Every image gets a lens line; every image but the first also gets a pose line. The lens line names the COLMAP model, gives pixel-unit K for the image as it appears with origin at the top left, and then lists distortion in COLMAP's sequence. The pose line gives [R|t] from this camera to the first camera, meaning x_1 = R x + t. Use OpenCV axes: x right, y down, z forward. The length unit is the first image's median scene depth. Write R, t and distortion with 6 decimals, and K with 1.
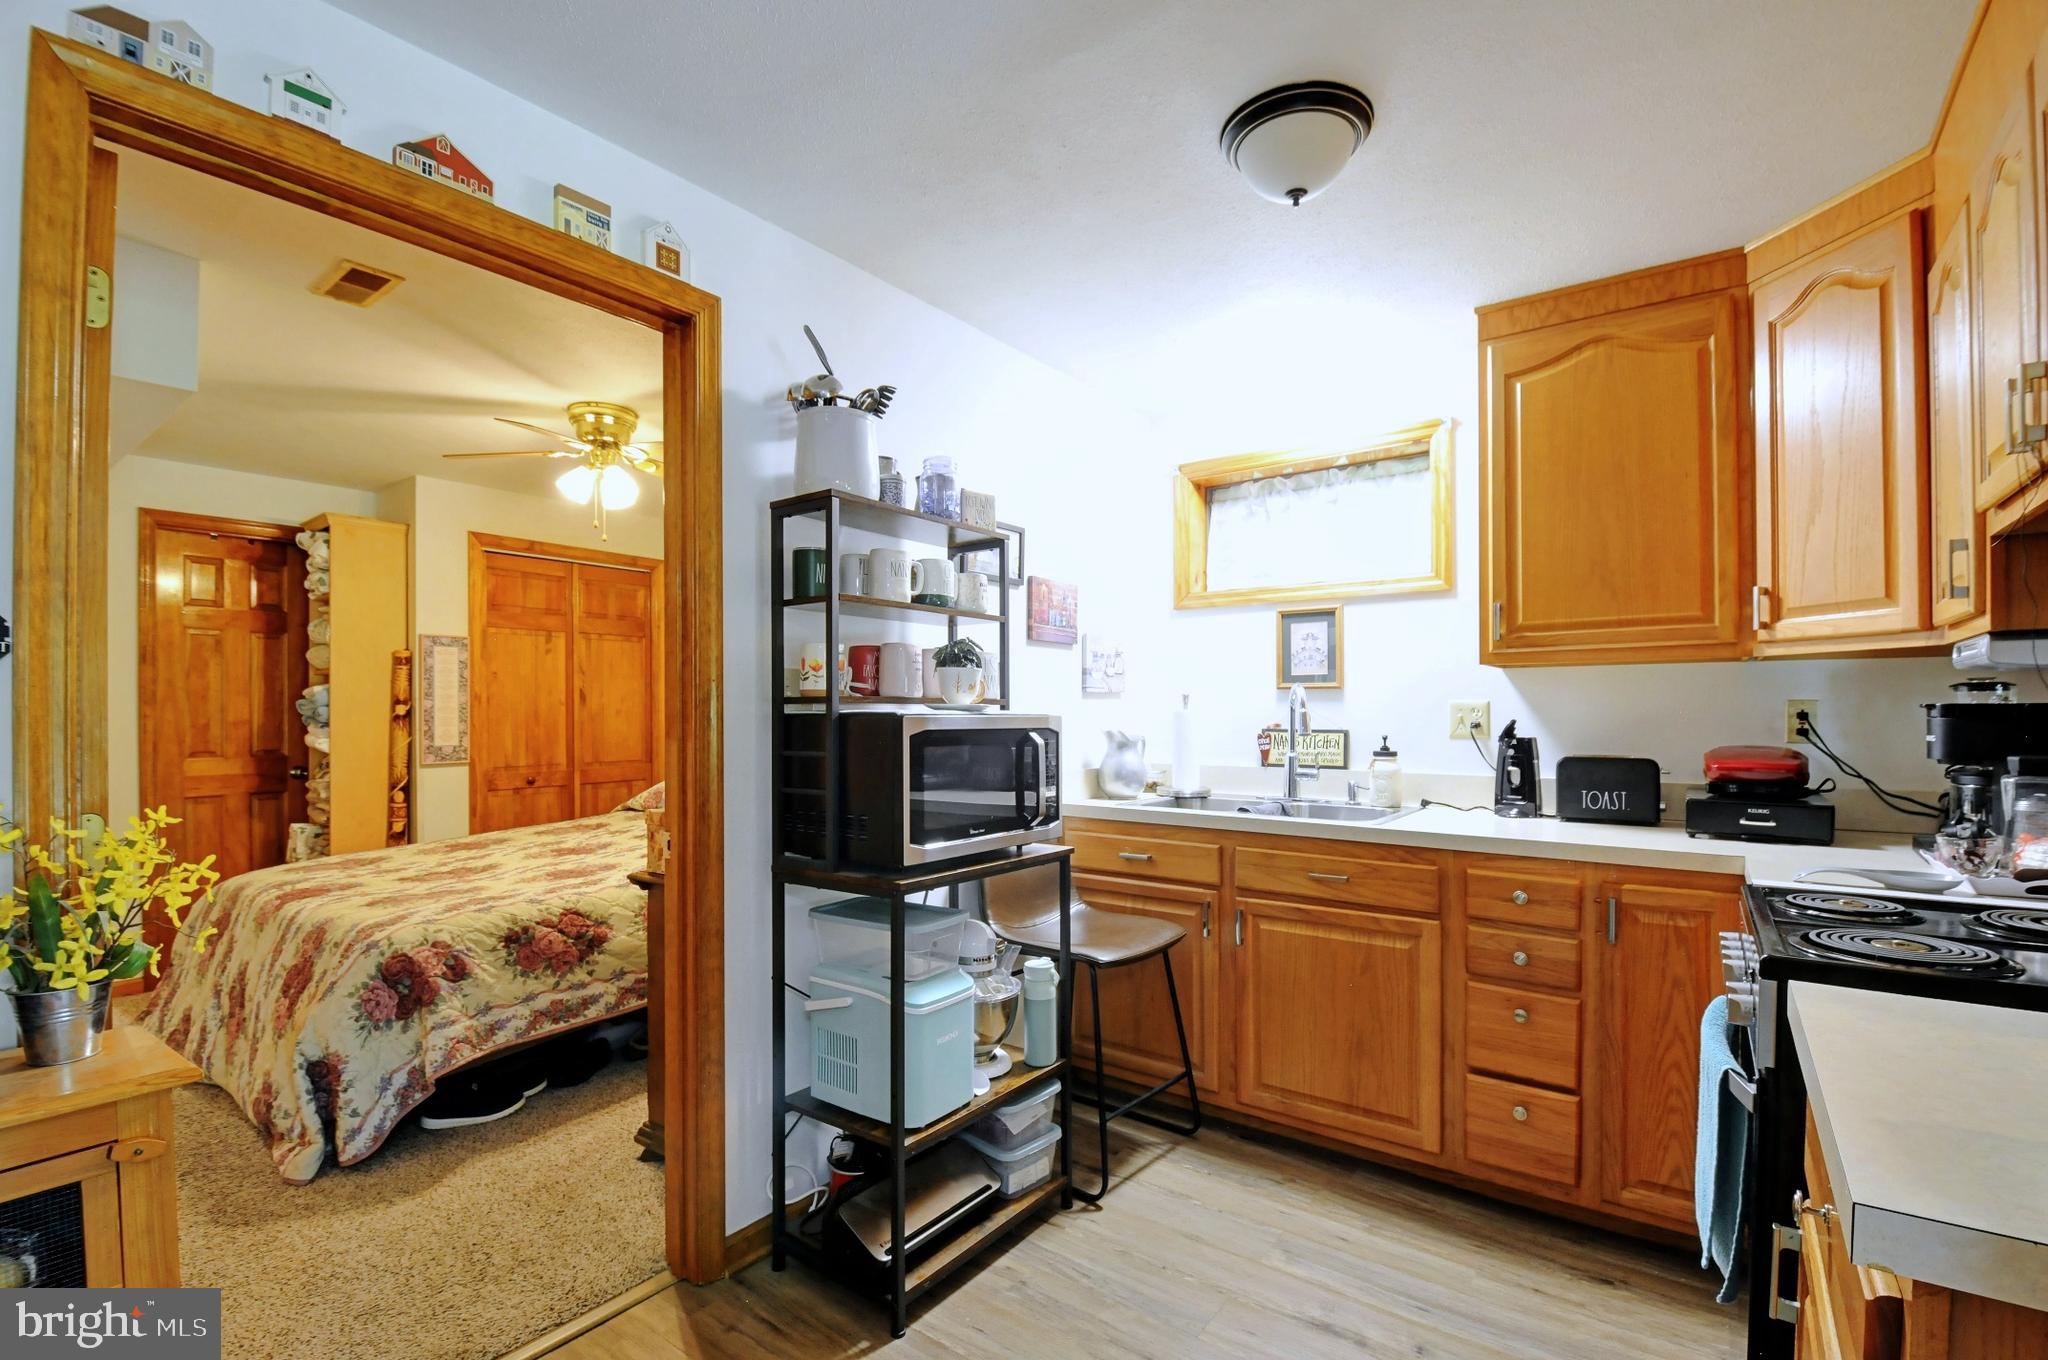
lens RADIAL K [[912.6, 0, 1057.3], [0, 912.6, 713.4], [0, 0, 1]] dist [0.001029, -0.020108]
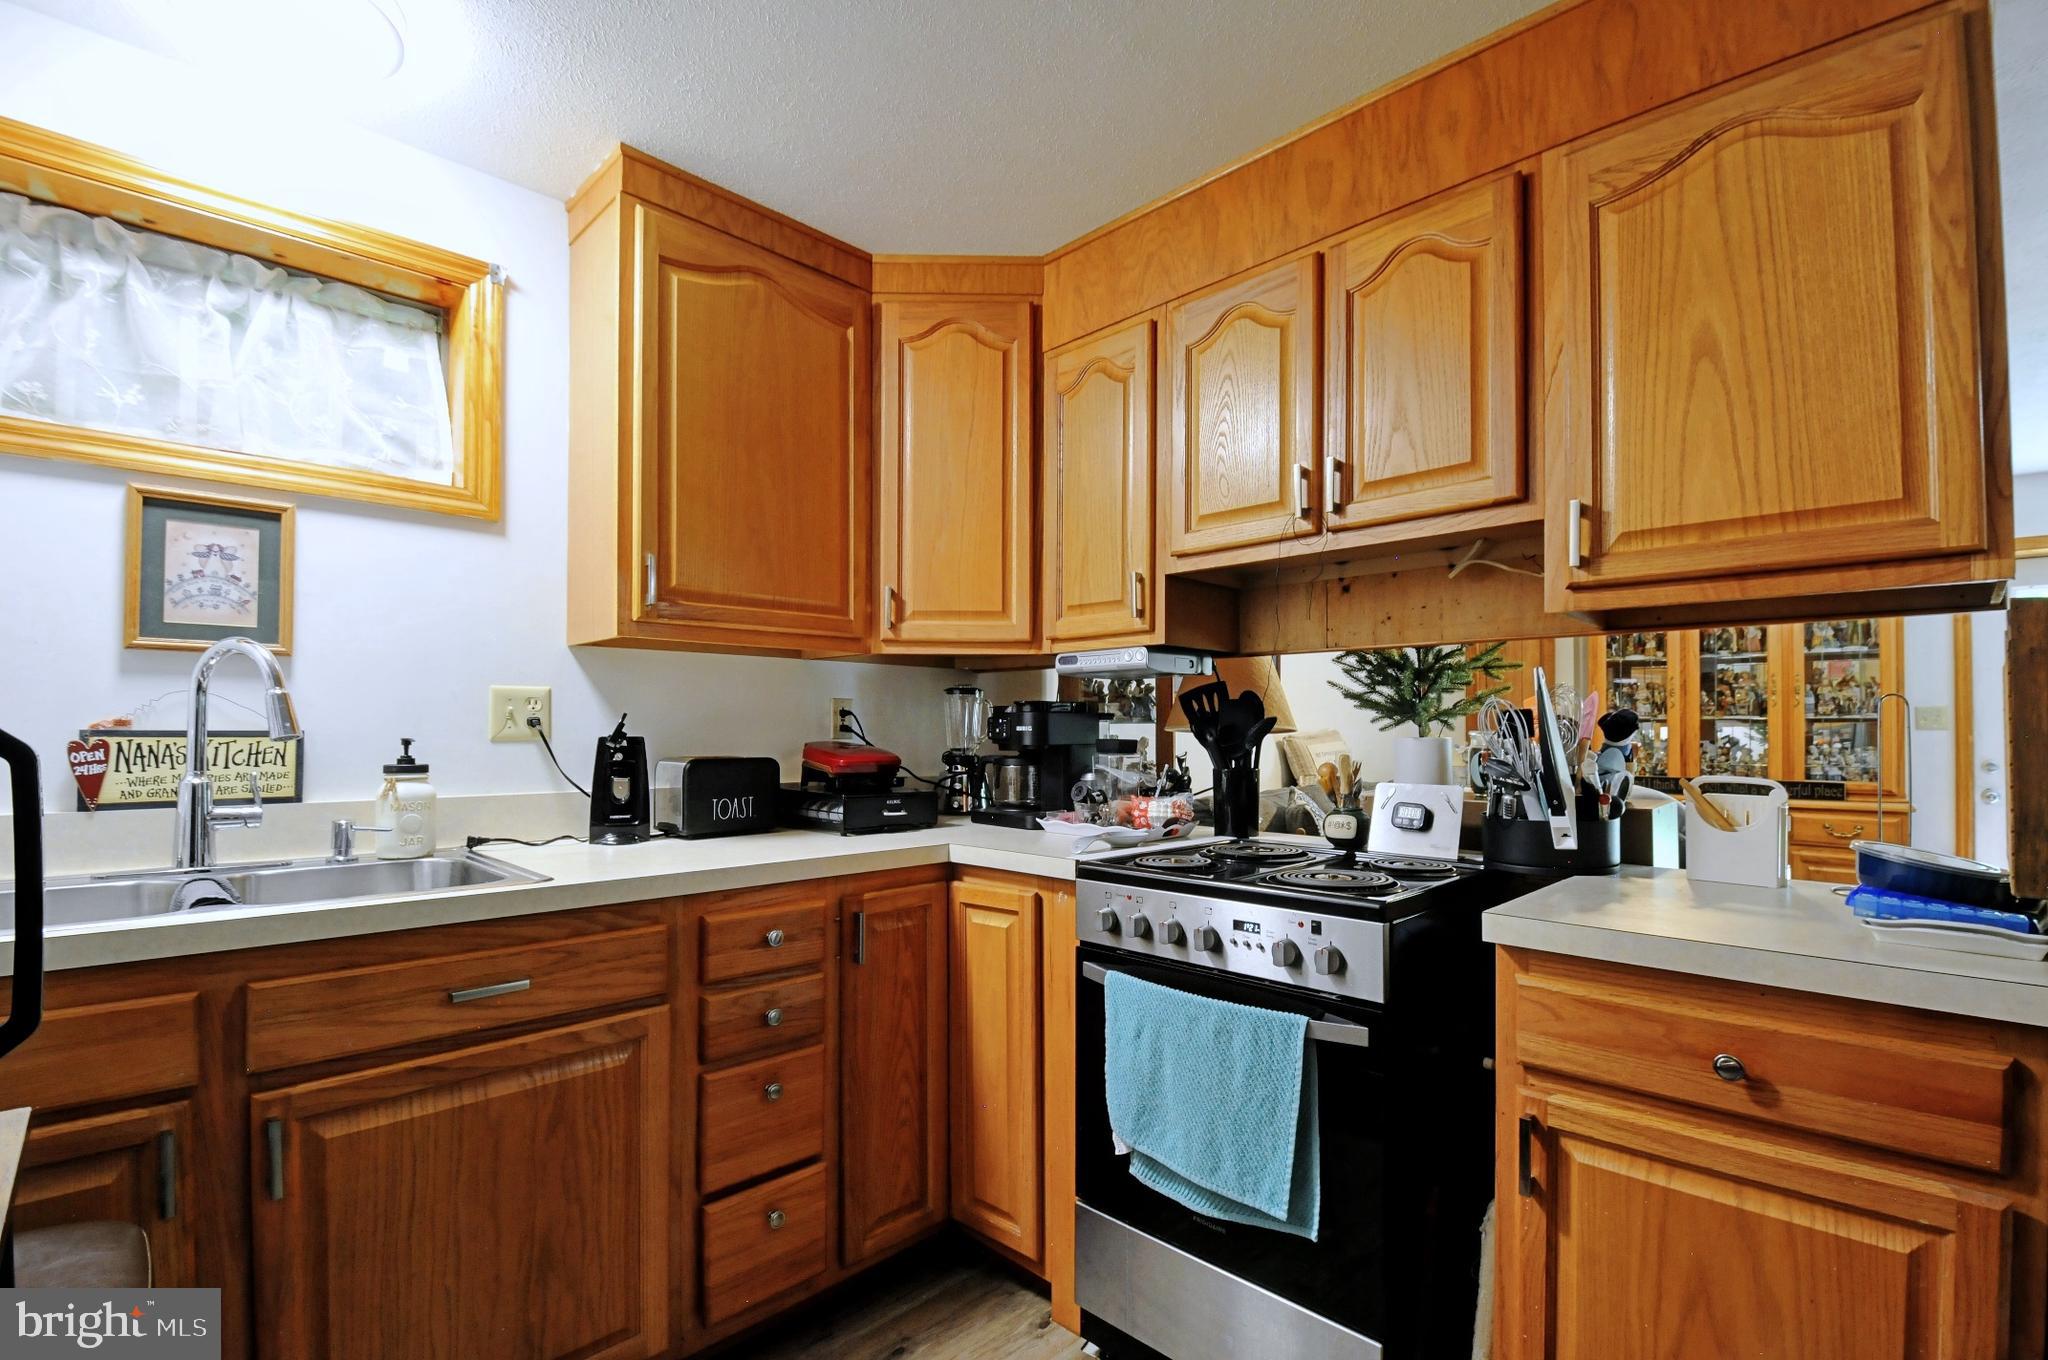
lens RADIAL K [[912.6, 0, 1057.3], [0, 912.6, 713.4], [0, 0, 1]] dist [0.001029, -0.020108]
pose [[0.135665, 0.018484, 0.990582, -0.100074], [0.001383, 0.999821, -0.018846, 0.011102], [-0.990754, 0.003926, 0.135616, 0.281888]]
